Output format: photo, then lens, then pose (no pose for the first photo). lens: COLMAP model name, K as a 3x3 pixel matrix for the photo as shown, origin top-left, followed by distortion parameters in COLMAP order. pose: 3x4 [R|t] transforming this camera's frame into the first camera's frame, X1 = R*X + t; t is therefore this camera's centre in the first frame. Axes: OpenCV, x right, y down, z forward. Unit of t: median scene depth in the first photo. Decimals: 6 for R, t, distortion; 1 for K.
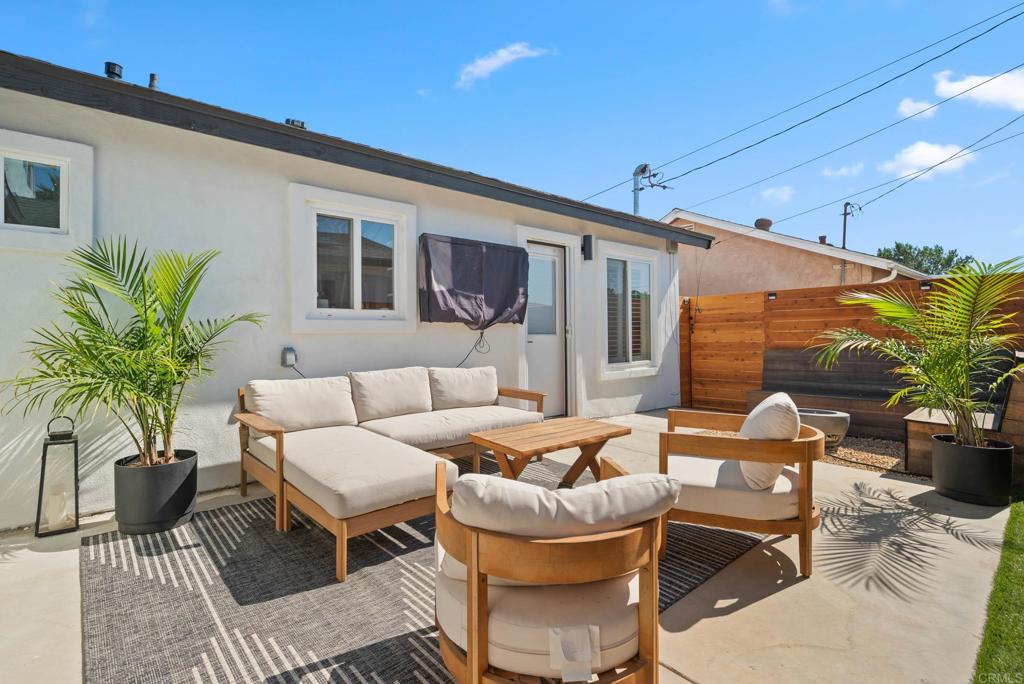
lens RADIAL K [[472.5, 0, 511.4], [0, 472.5, 336.9], [0, 0, 1]] dist [0.000762, -0.000516]
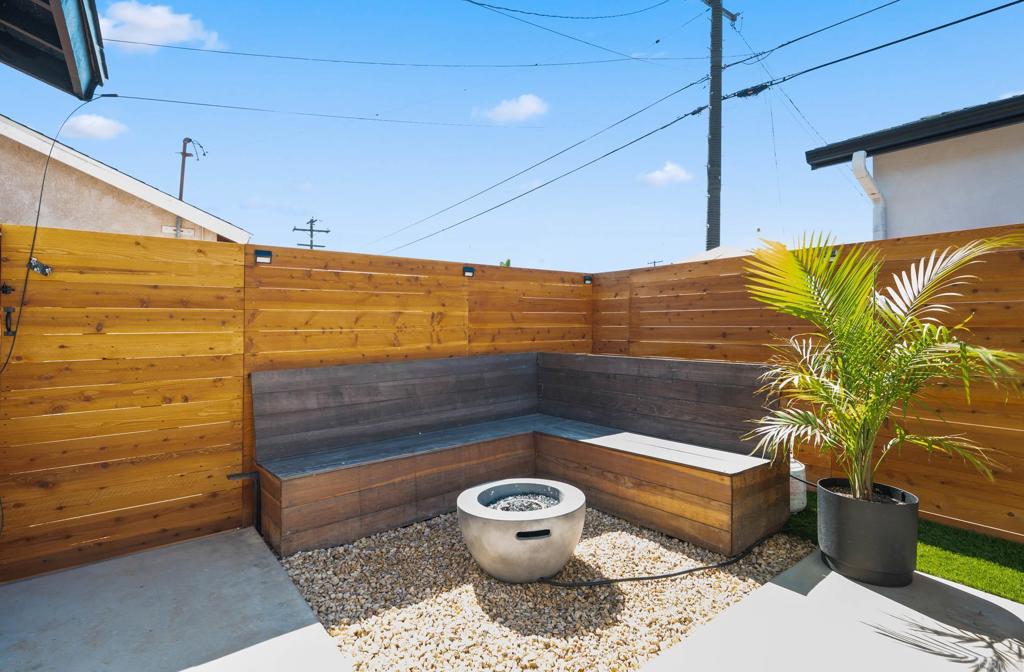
lens RADIAL K [[482.9, 0, 511.8], [0, 482.9, 331.5], [0, 0, 1]] dist [-0.000215, -0.000001]
pose [[0.076177, -0.000384, 0.997094, 0.088612], [0.004975, 0.999988, 0.000005, -0.009949], [-0.997082, 0.004961, 0.076178, 0.697308]]
